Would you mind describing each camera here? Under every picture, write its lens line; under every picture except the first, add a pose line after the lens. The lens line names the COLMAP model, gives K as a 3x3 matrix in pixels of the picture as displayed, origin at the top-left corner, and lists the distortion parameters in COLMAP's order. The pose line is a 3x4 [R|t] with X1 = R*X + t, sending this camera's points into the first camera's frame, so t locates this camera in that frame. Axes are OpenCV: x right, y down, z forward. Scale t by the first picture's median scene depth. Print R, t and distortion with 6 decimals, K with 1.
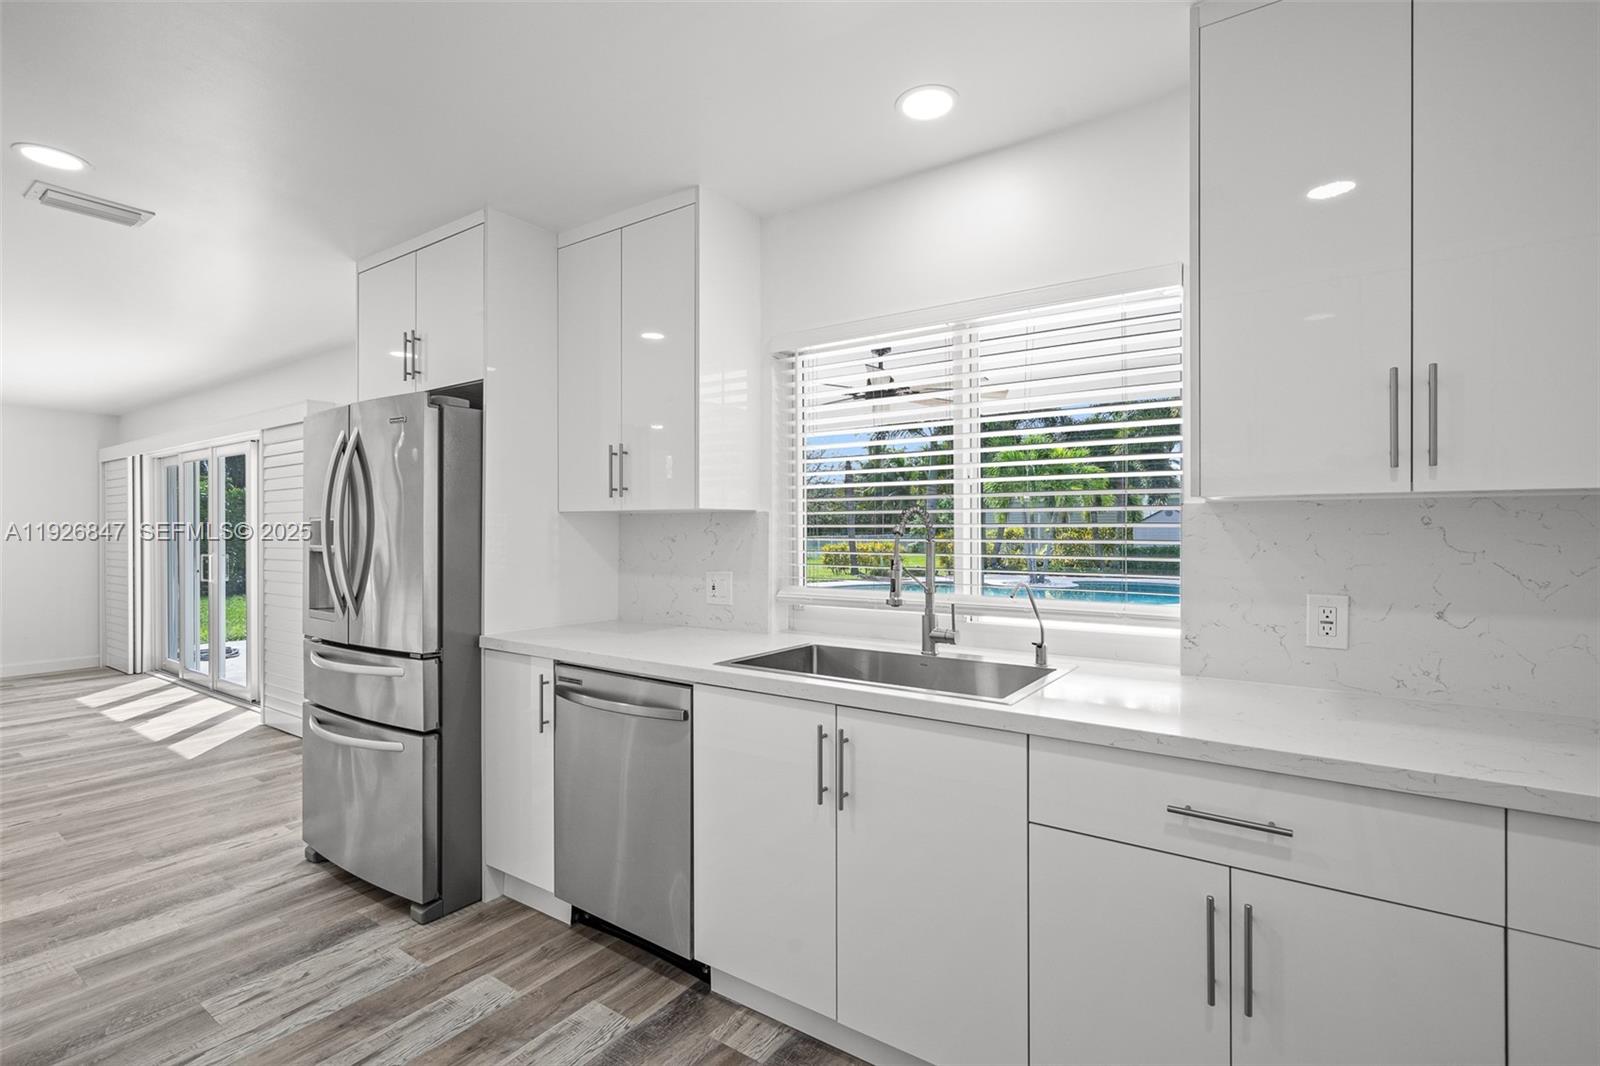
lens RADIAL K [[734.9, 0, 797.7], [0, 734.9, 529.2], [0, 0, 1]] dist [-0.001655, -0.000193]
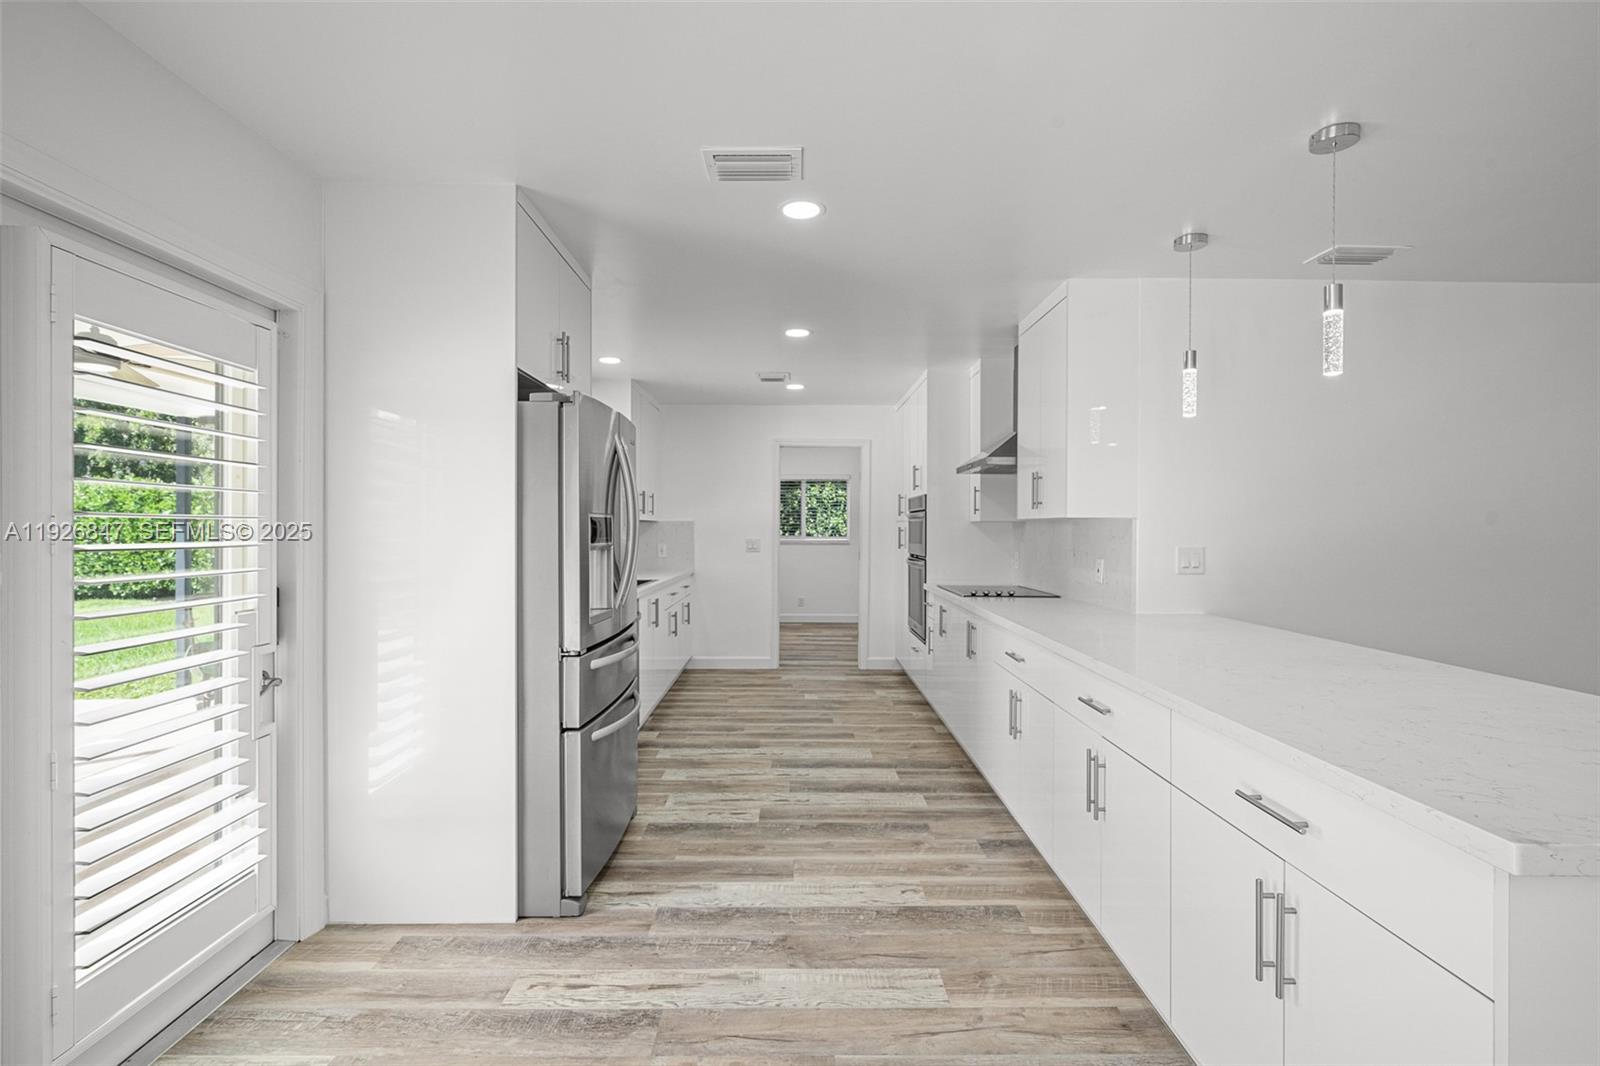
lens RADIAL K [[724.6, 0, 797.3], [0, 724.6, 533.2], [0, 0, 1]] dist [-0.003256, 0.000450]
pose [[-0.576489, -0.005394, 0.817087, -1.735292], [-0.003154, 0.999985, 0.004376, 0.003450], [-0.817099, -0.000054, -0.576497, 1.483044]]
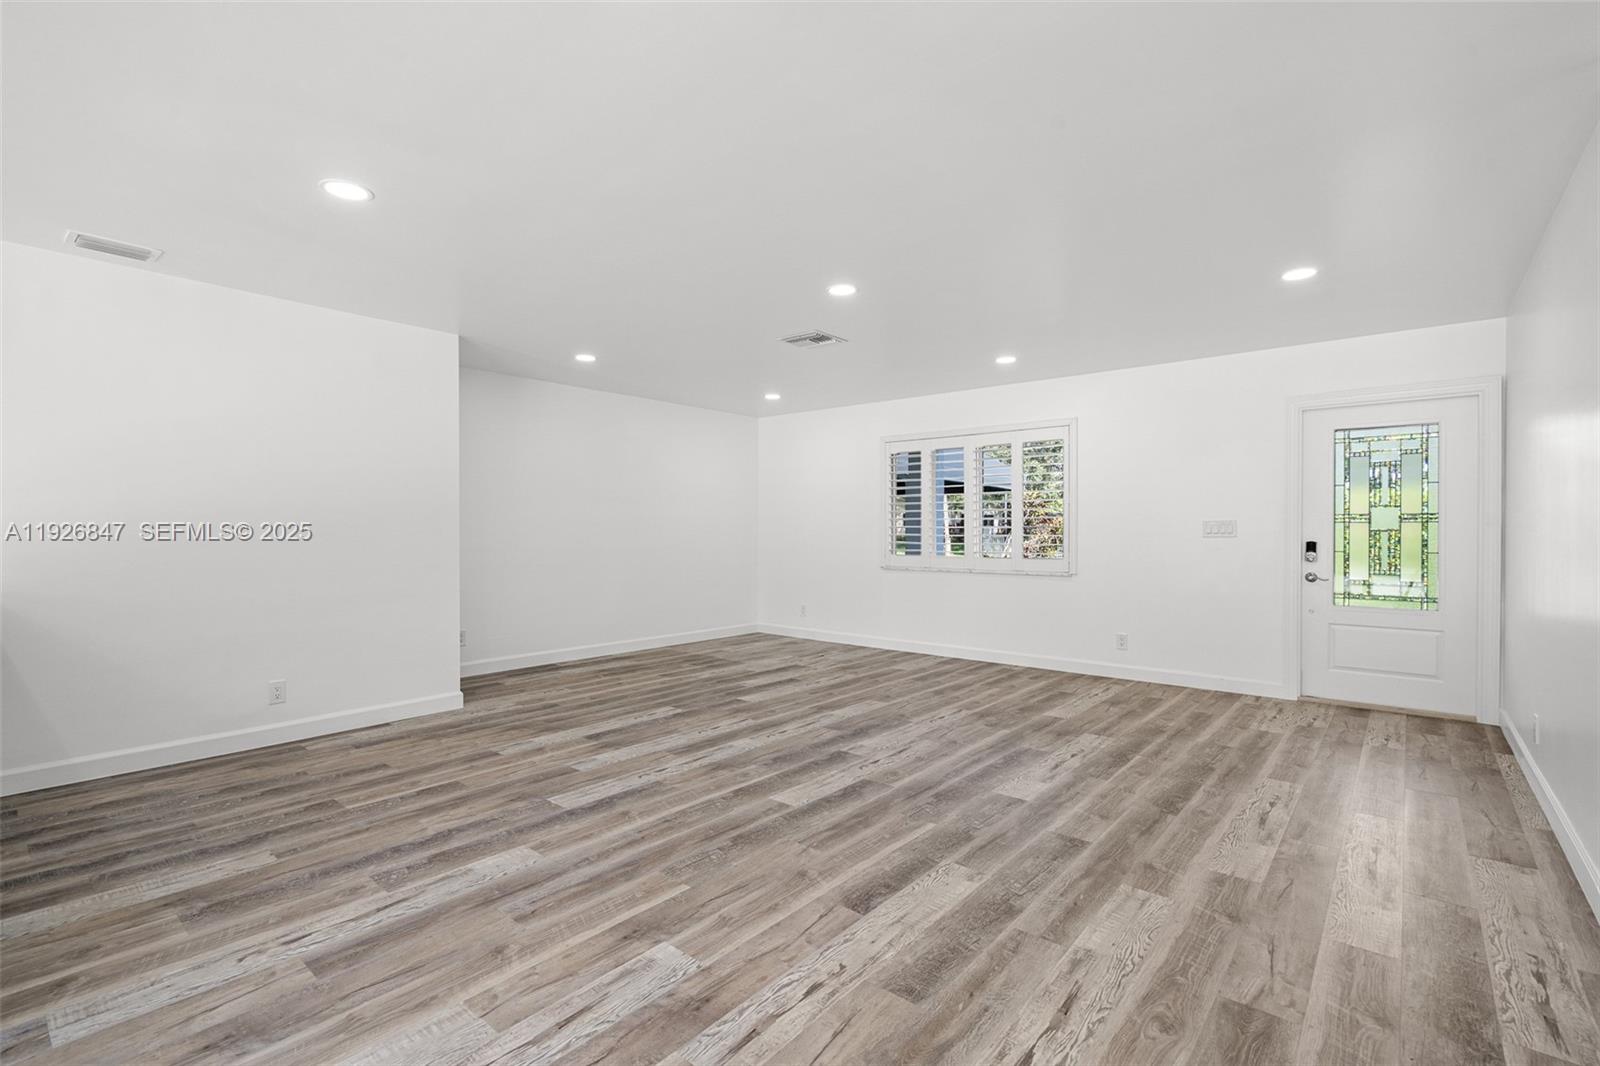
lens RADIAL K [[724.6, 0, 797.3], [0, 724.6, 533.2], [0, 0, 1]] dist [-0.003256, 0.000450]
pose [[-0.996065, 0.004269, 0.088523, -2.613398], [0.004847, 0.999968, 0.006315, 0.056606], [-0.088494, 0.006719, -0.996054, 1.226421]]
